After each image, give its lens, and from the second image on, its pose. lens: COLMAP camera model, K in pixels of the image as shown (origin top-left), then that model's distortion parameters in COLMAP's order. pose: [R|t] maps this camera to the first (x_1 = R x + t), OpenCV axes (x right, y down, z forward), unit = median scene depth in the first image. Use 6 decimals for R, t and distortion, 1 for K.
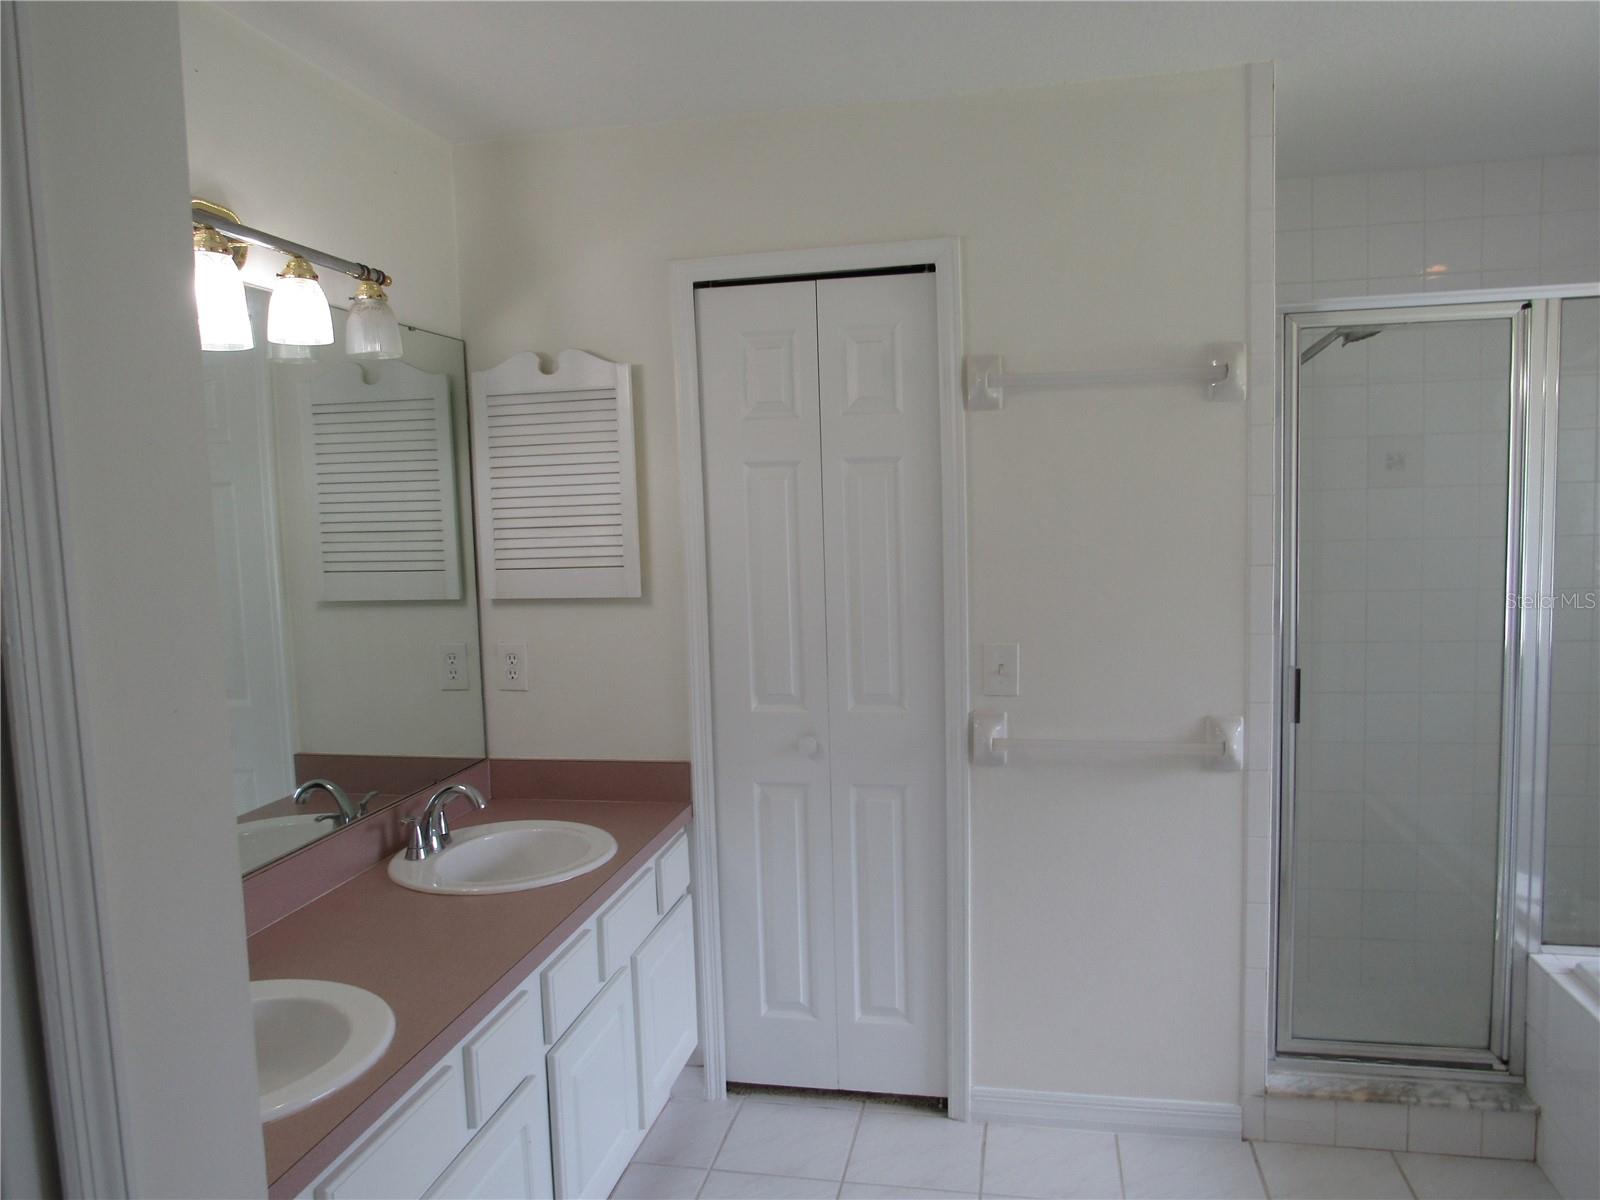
lens RADIAL K [[1152.8, 0, 800.0], [0, 1152.8, 600.0], [0, 0, 1]] dist [-0.026937, 0.026756]
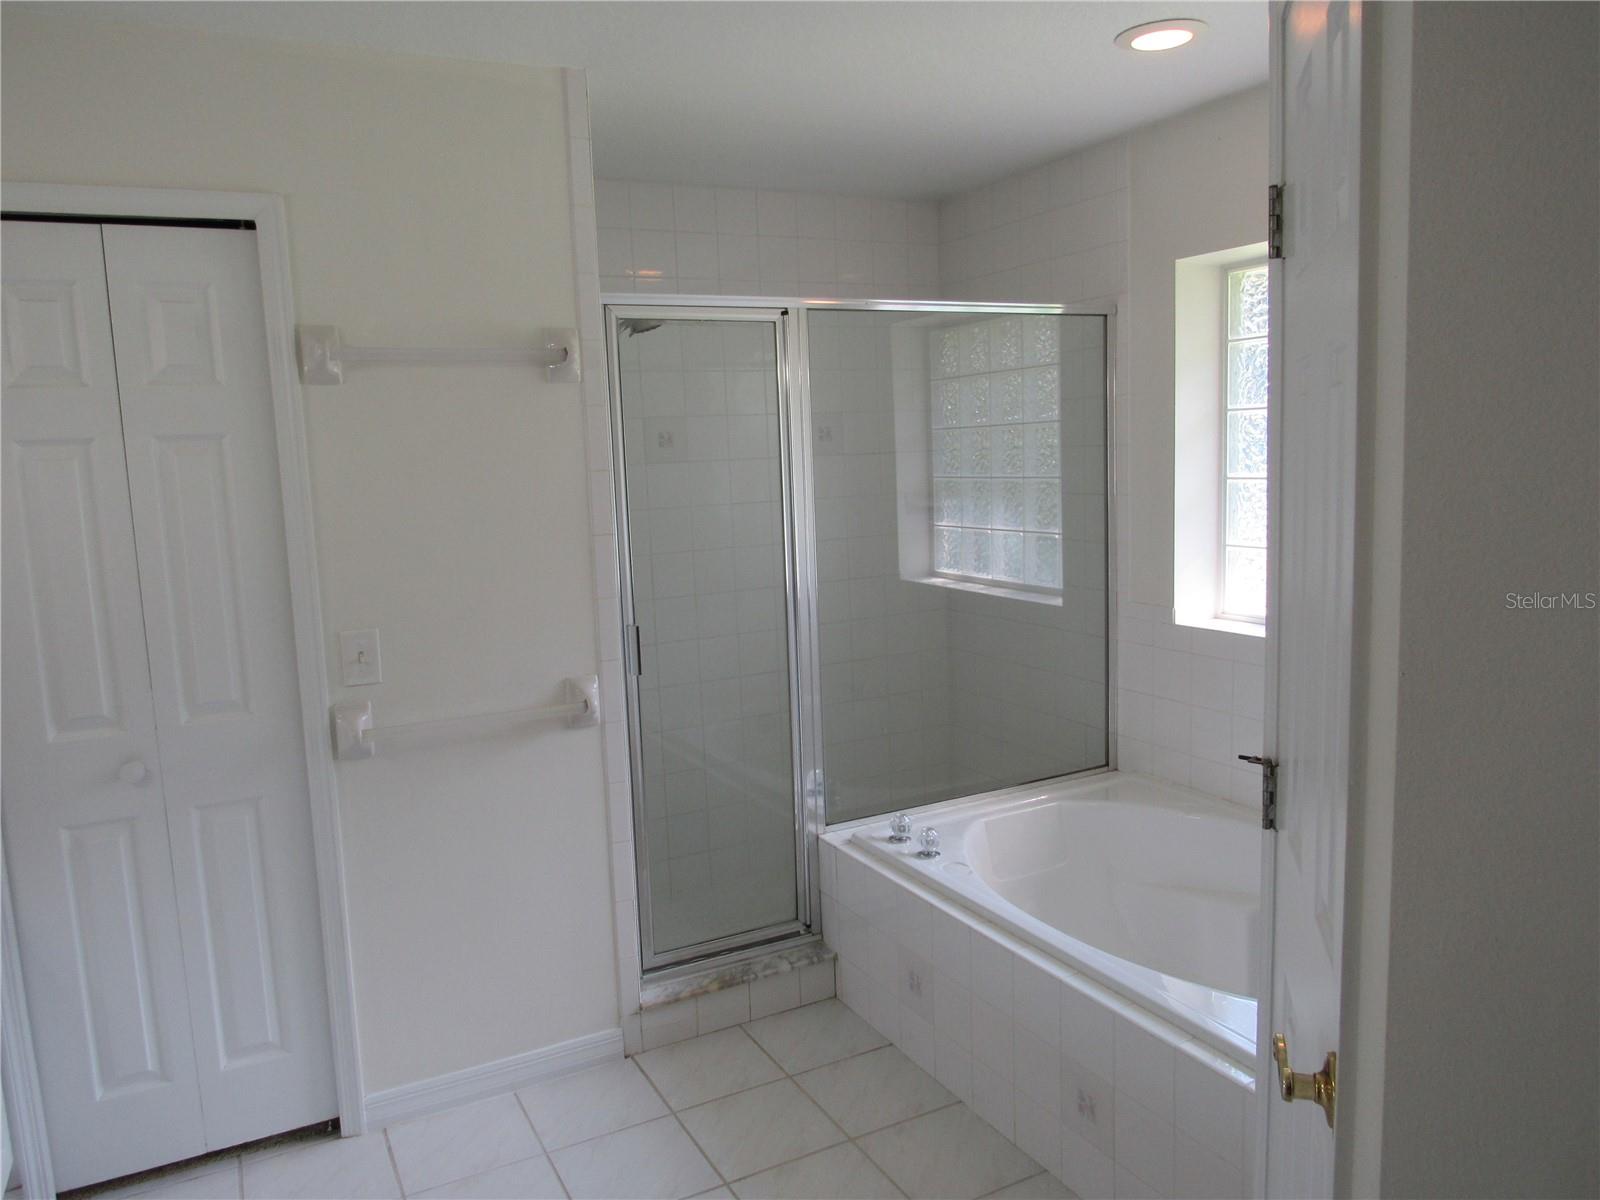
lens RADIAL K [[1152.0, 0, 800.0], [0, 1152.0, 600.0], [0, 0, 1]] dist [-0.014530, -0.003197]
pose [[0.779871, -0.083023, 0.620410, -0.132829], [0.072955, 0.996466, 0.041640, -0.000202], [-0.621674, 0.012788, 0.783171, 0.026442]]
